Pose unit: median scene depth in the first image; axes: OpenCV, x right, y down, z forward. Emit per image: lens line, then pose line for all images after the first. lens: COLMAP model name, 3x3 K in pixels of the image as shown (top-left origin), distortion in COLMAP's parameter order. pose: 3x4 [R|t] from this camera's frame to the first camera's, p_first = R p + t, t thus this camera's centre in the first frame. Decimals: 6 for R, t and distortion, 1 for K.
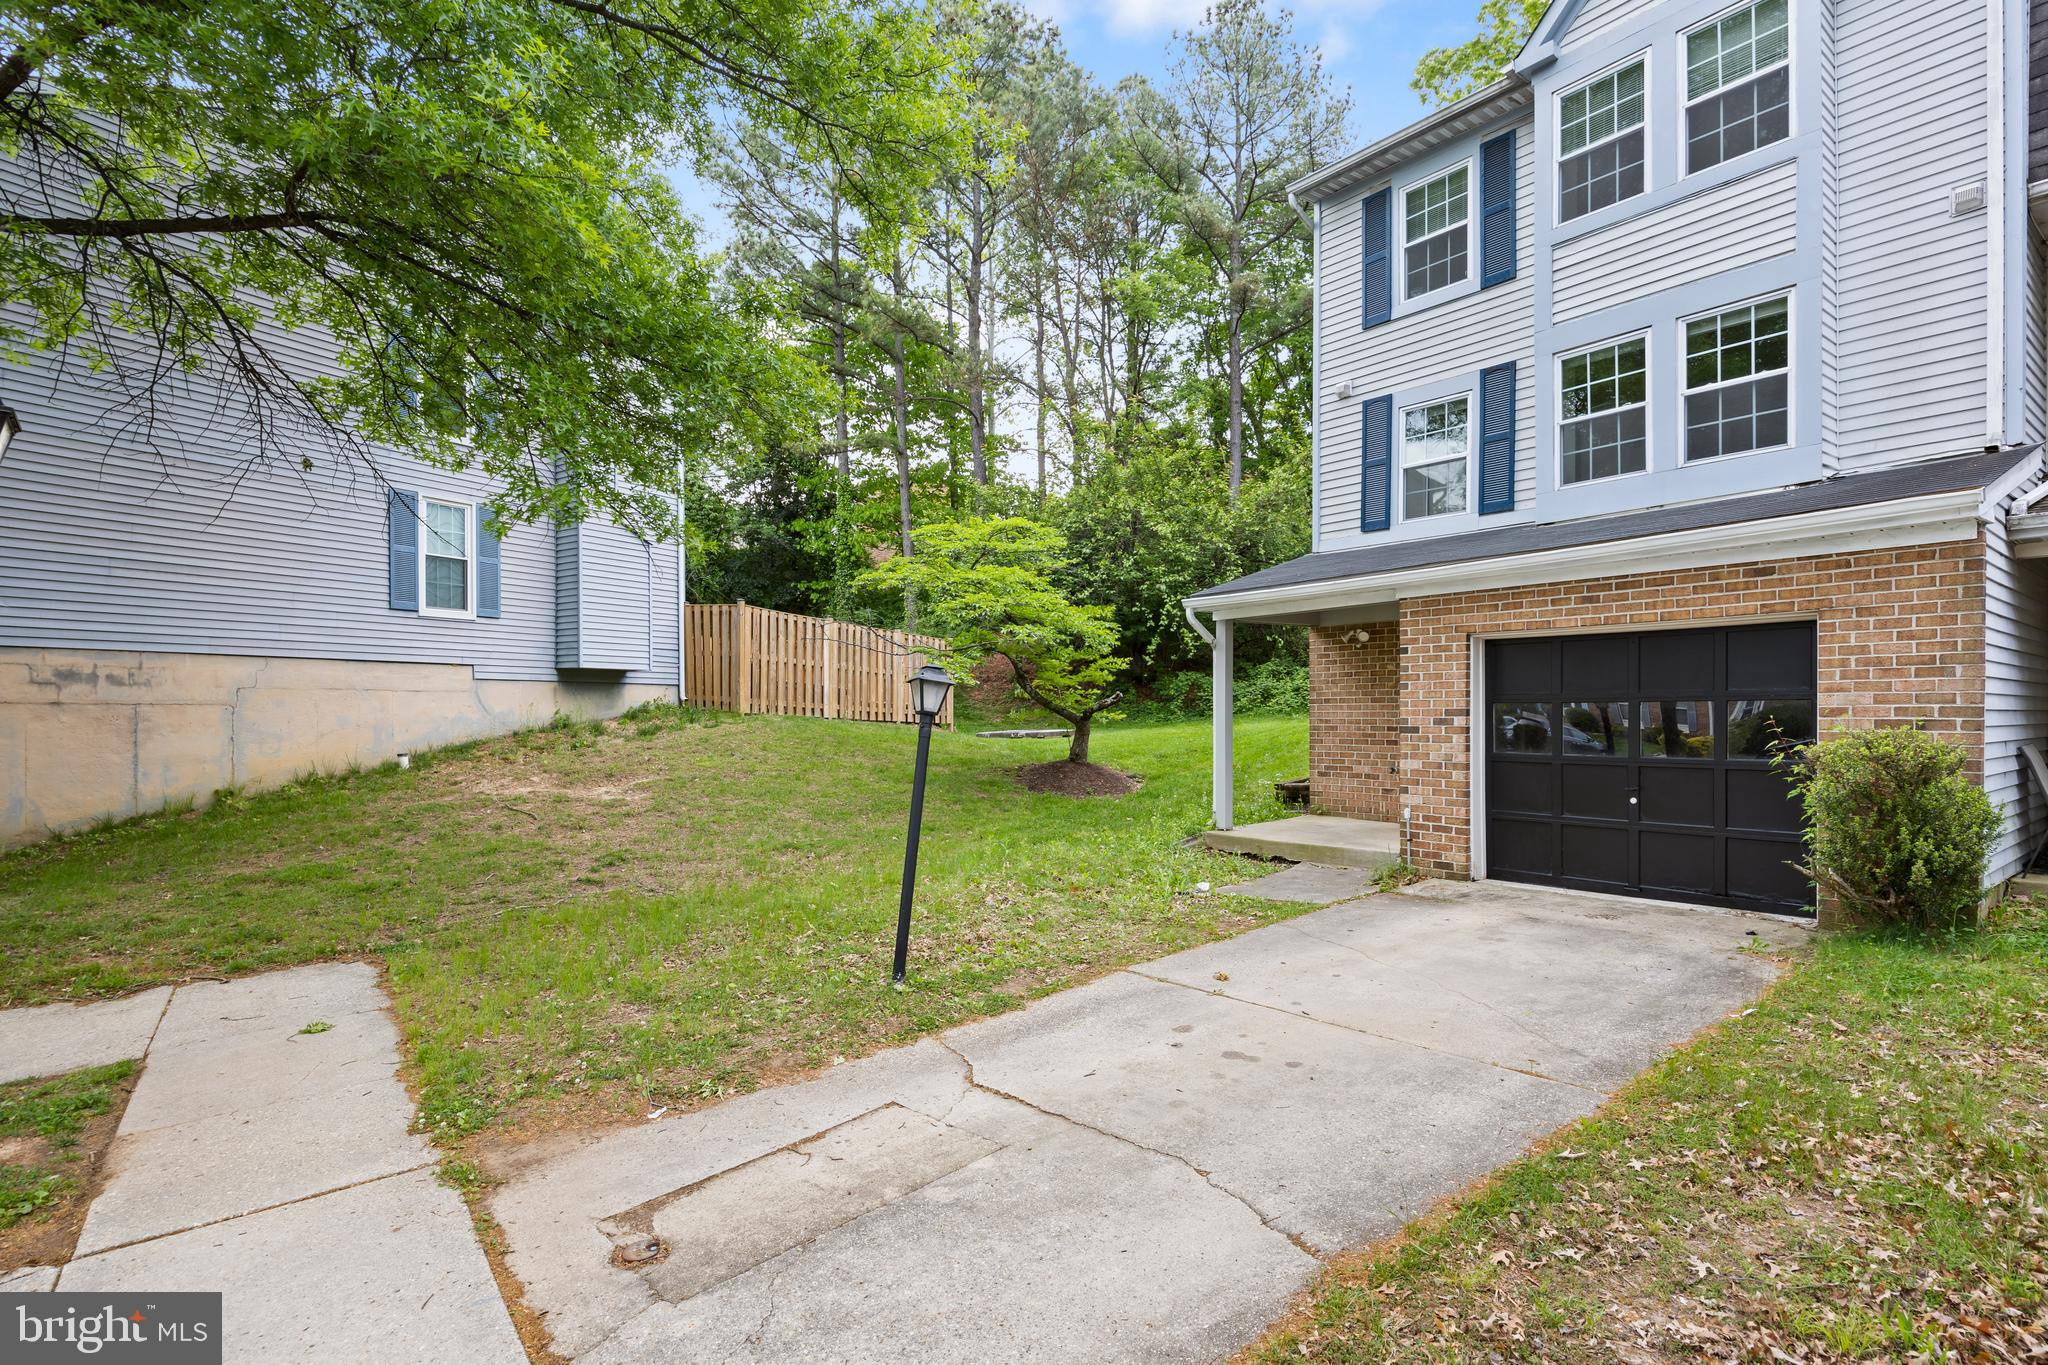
lens RADIAL K [[984.9, 0, 1024.9], [0, 984.9, 731.3], [0, 0, 1]] dist [-0.008871, 0.000311]
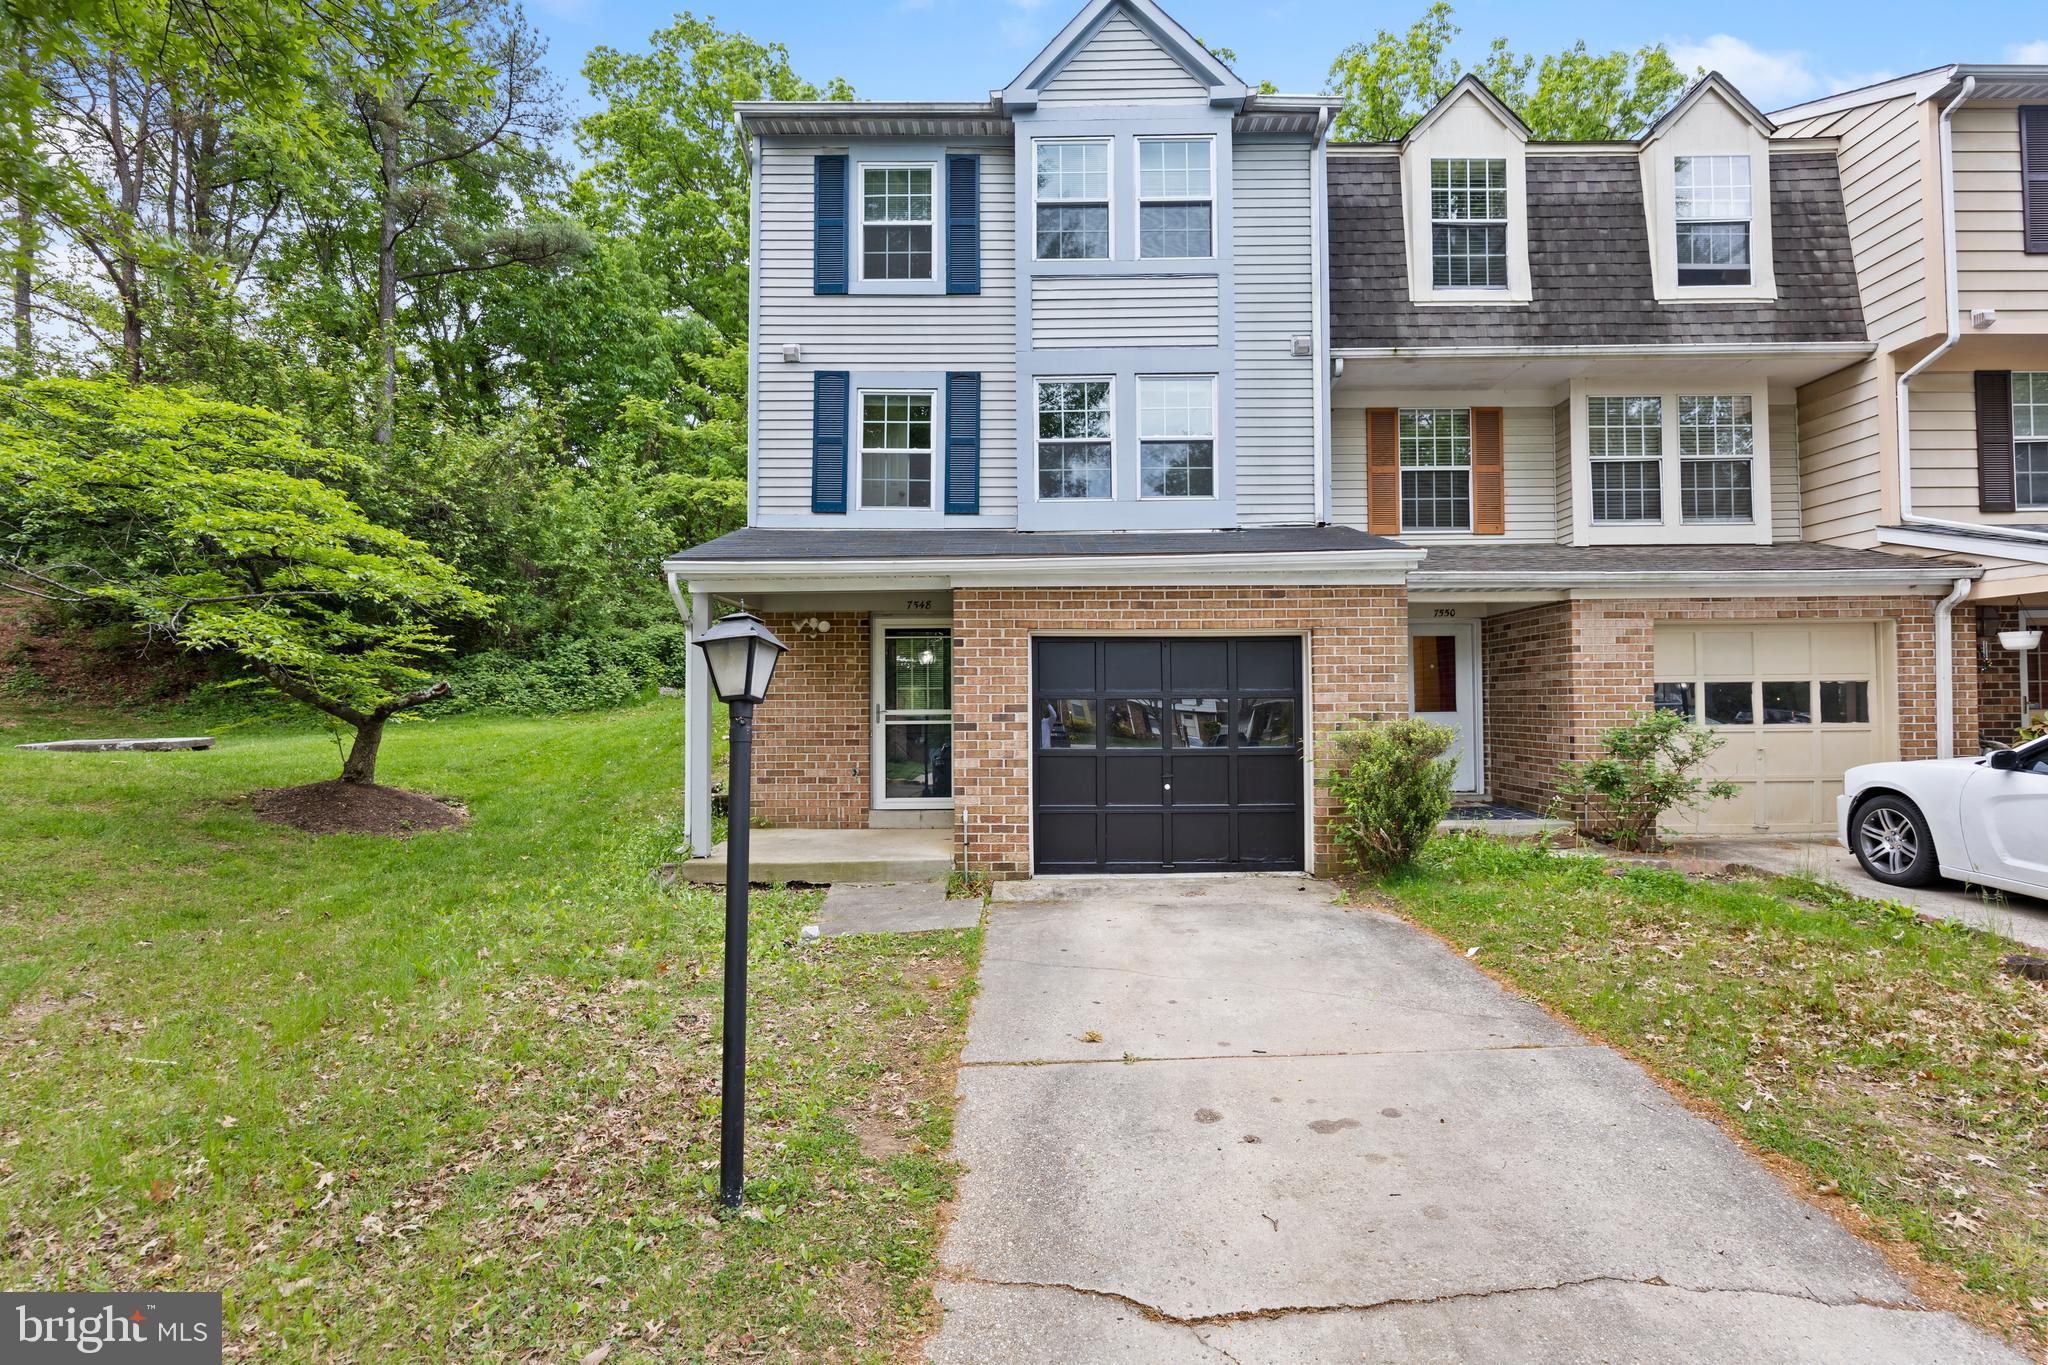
lens RADIAL K [[972.9, 0, 1027.4], [0, 972.9, 693.7], [0, 0, 1]] dist [-0.011596, 0.000902]
pose [[0.617758, 0.017071, 0.786183, -0.304860], [0.016514, 0.999262, -0.034674, 0.000037], [-0.786195, 0.034403, 0.617021, 0.372910]]
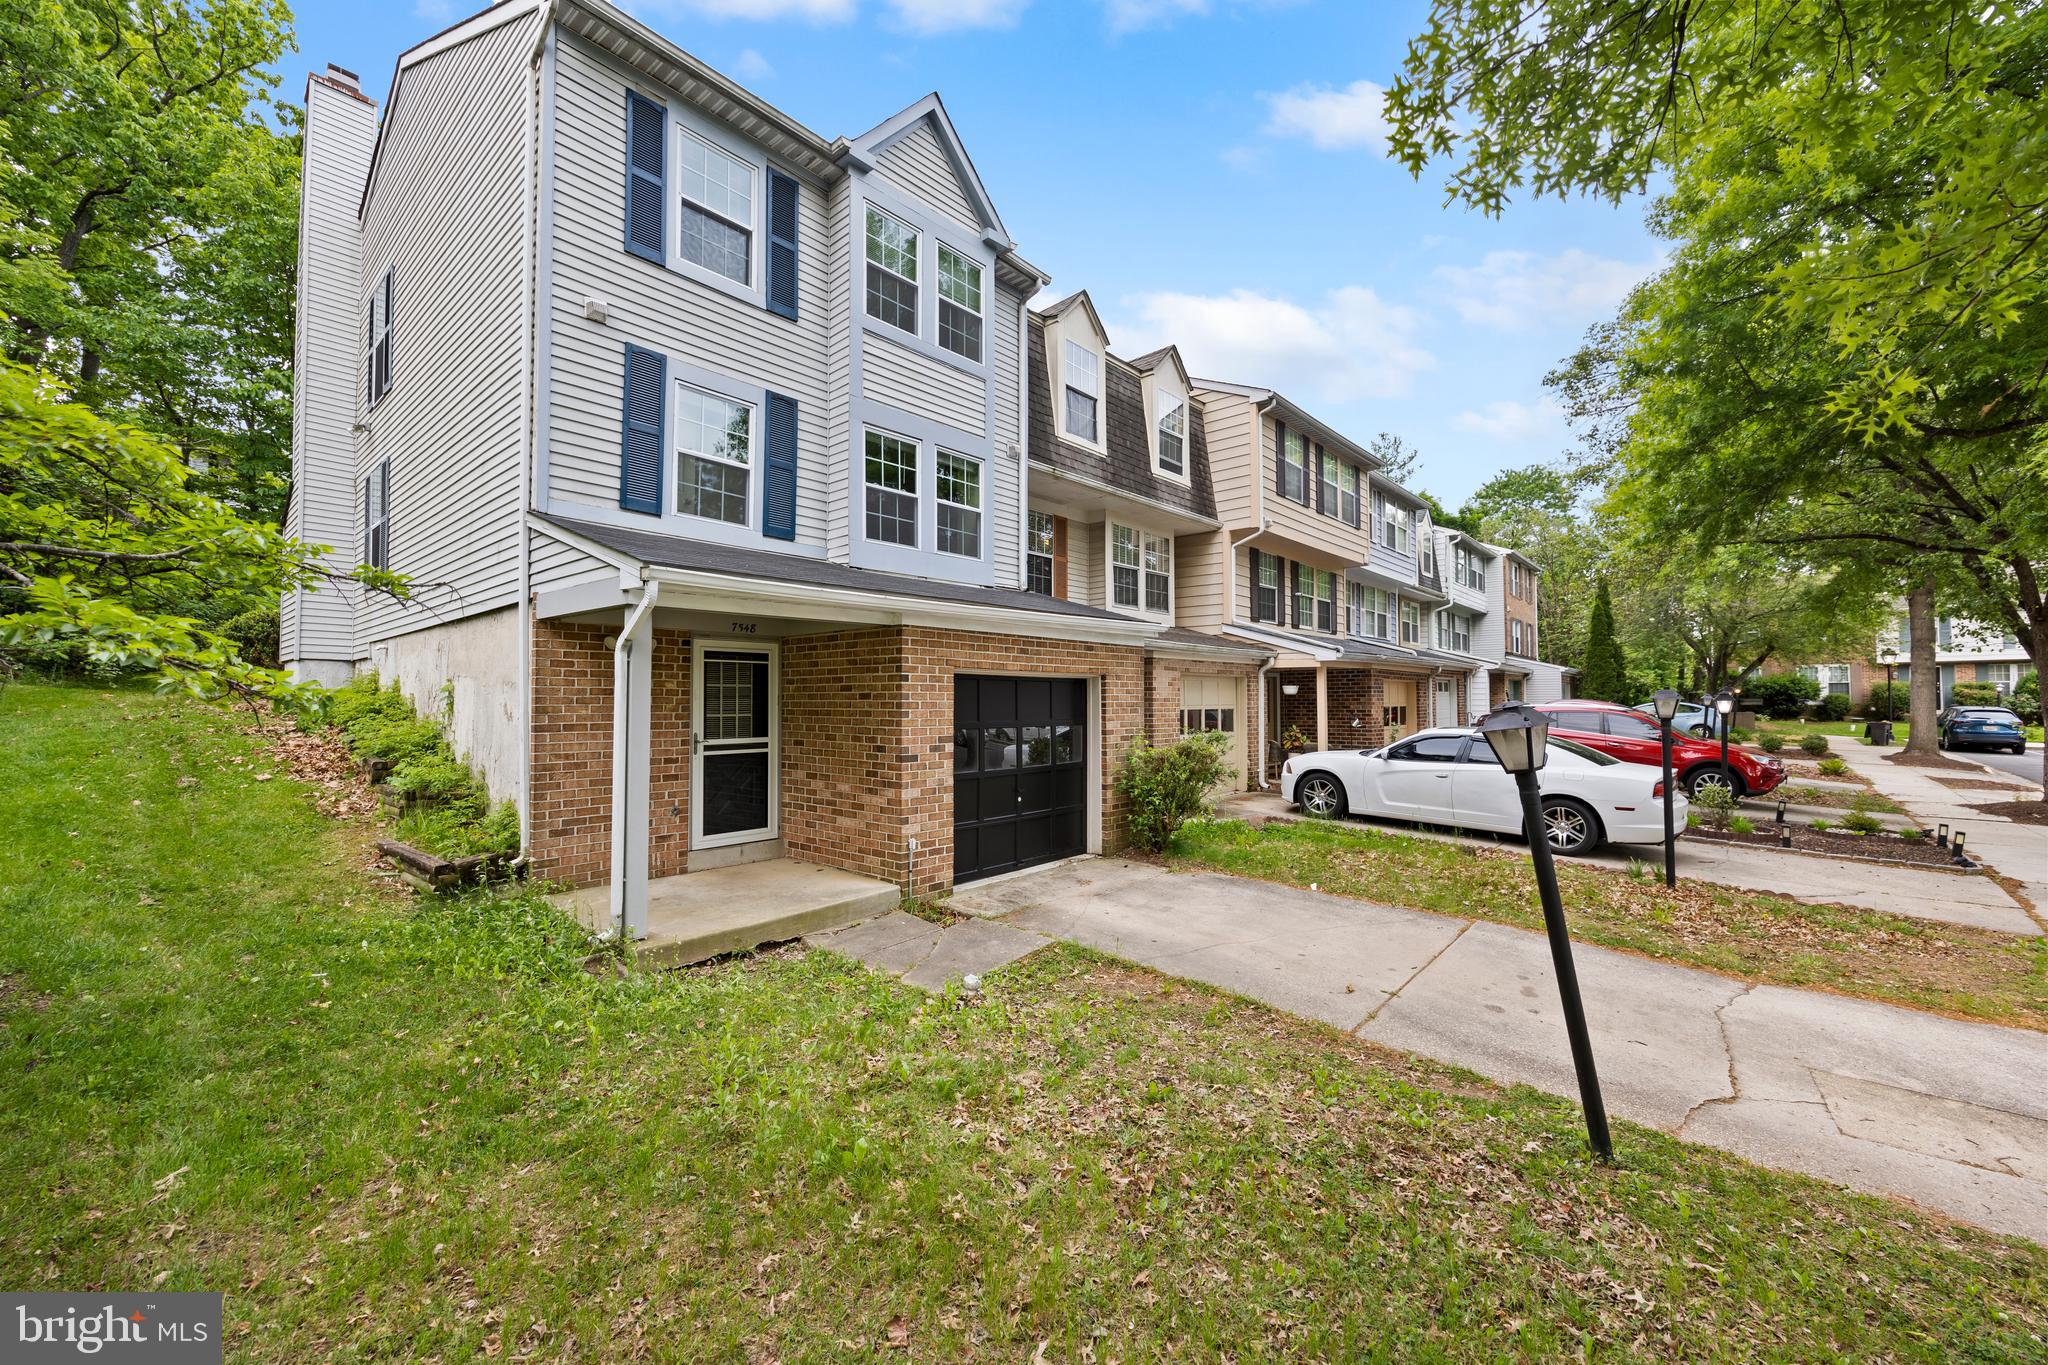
lens RADIAL K [[810.5, 0, 1027.2], [0, 810.5, 686.1], [0, 0, 1]] dist [0.003536, 0.000573]
pose [[-0.189797, 0.029269, 0.981387, -0.428969], [0.022707, 0.999419, -0.025416, -0.050363], [-0.981561, 0.017460, -0.190351, 1.030459]]
